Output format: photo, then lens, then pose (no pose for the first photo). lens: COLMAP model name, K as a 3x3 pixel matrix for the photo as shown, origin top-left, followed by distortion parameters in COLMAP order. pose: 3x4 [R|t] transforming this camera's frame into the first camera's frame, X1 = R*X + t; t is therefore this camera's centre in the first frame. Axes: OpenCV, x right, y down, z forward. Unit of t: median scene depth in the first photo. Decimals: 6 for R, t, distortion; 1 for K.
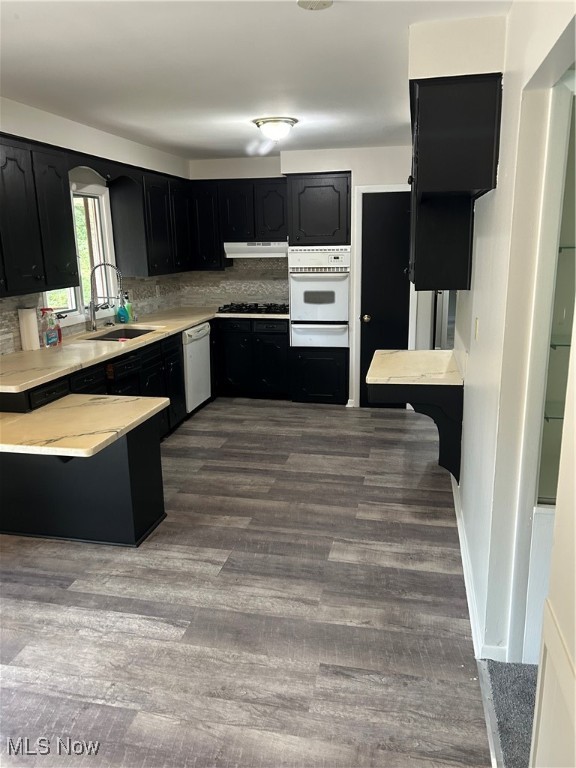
lens RADIAL K [[571.9, 0, 290.1], [0, 571.9, 380.6], [0, 0, 1]] dist [0.042725, -0.054700]
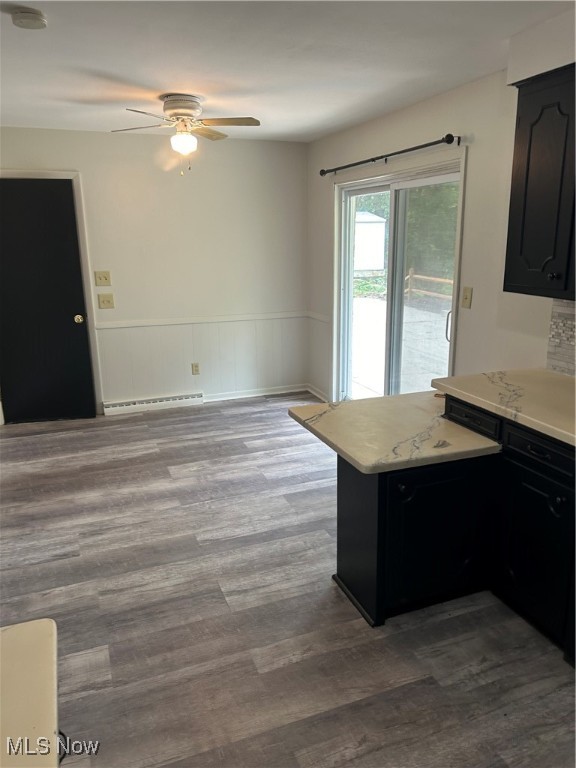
lens RADIAL K [[571.9, 0, 290.1], [0, 571.9, 380.6], [0, 0, 1]] dist [0.042725, -0.054700]
pose [[-0.832297, 0.163539, -0.529656, 0.233565], [-0.103950, 0.892495, 0.438917, -0.407467], [0.544496, 0.420367, -0.725821, 1.686551]]
